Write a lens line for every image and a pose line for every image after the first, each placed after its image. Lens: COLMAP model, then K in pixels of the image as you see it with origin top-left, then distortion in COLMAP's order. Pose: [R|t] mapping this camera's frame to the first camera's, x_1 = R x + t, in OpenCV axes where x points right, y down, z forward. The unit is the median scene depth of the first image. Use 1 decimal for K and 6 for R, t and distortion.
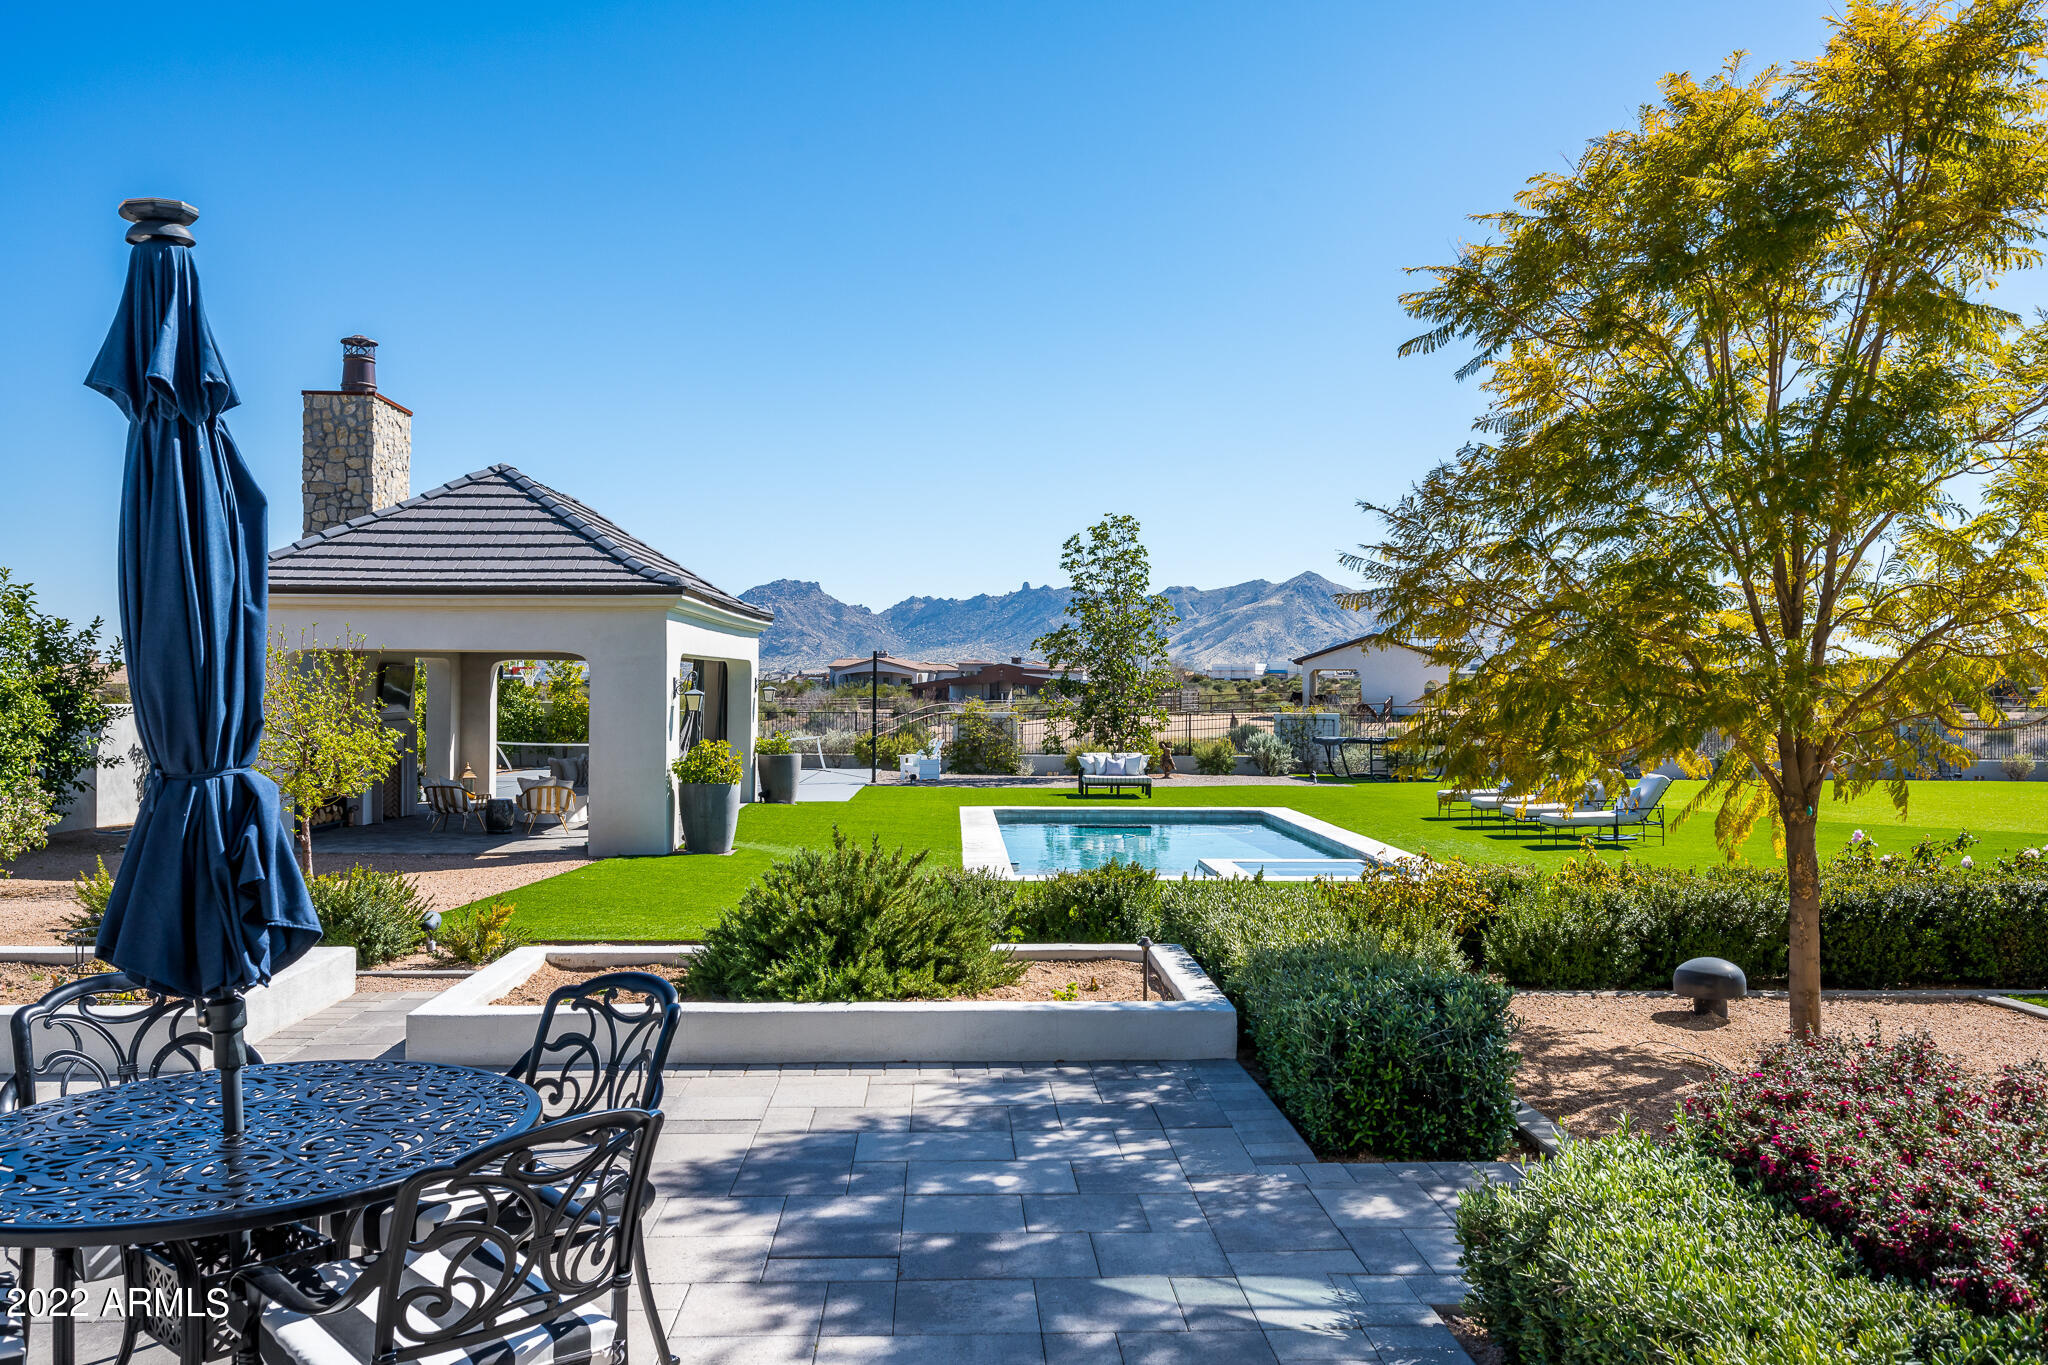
lens RADIAL K [[1611.8, 0, 1010.6], [0, 1611.8, 673.3], [0, 0, 1]] dist [0.000916, -0.003613]
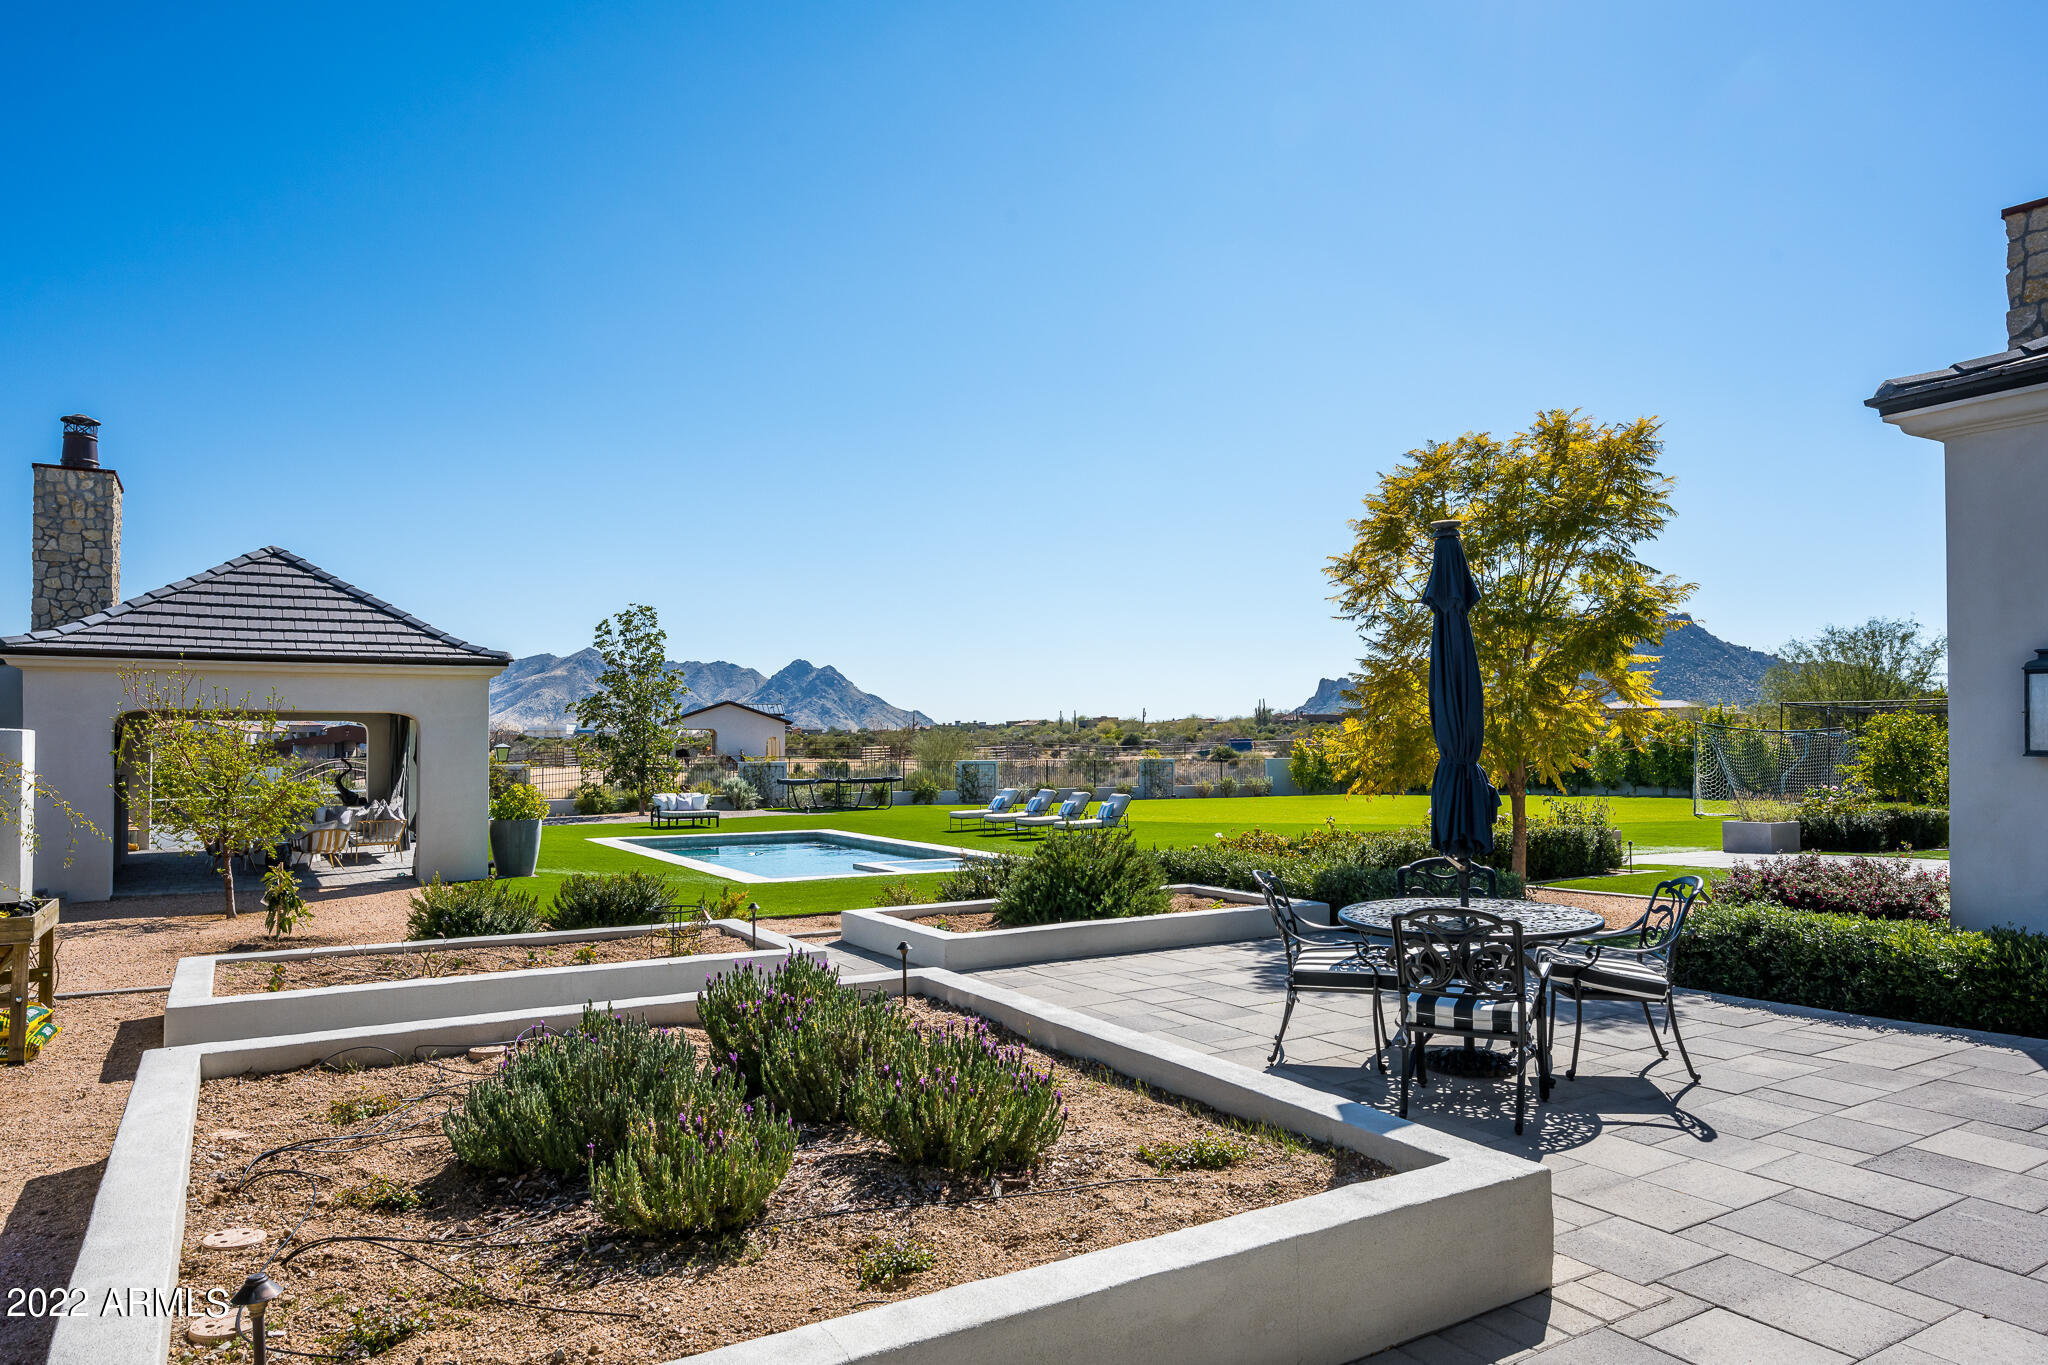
lens RADIAL K [[1299.4, 0, 1030.4], [0, 1299.4, 676.0], [0, 0, 1]] dist [0.002427, 0.001254]
pose [[0.872019, 0.016931, 0.489180, -0.296504], [0.004381, 0.999092, -0.042389, 0.002089], [-0.489453, 0.039107, 0.871152, -0.054020]]
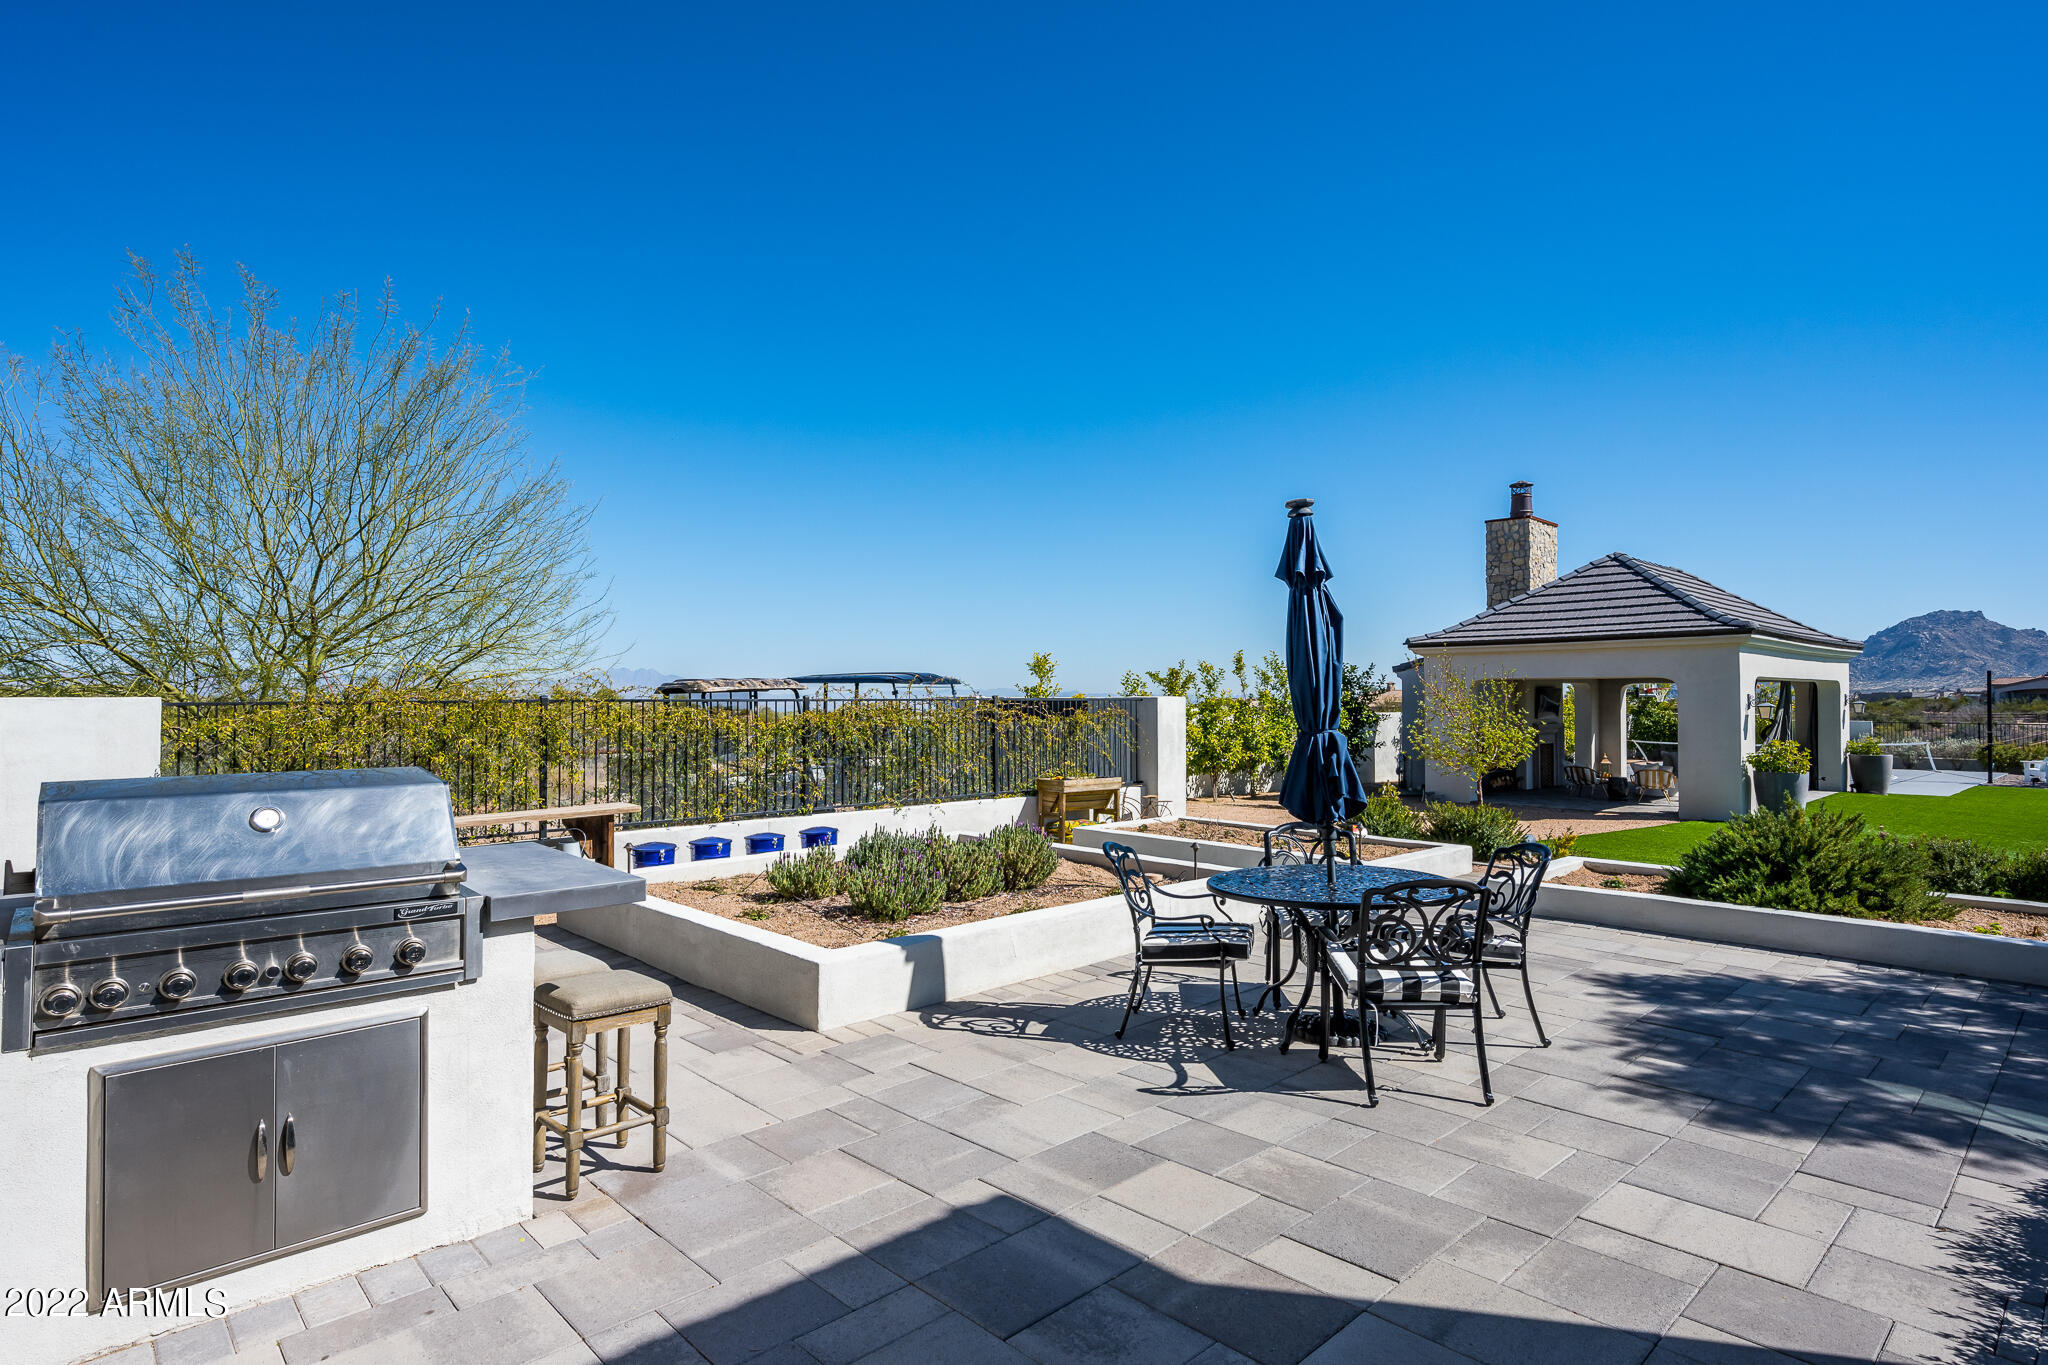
lens RADIAL K [[1054.9, 0, 1023.0], [0, 1054.9, 684.7], [0, 0, 1]] dist [0.003809, -0.000435]
pose [[0.655533, -0.015653, -0.755004, 0.060558], [0.008368, 0.999874, -0.013464, 0.001262], [0.755120, 0.002509, 0.655582, -0.055783]]
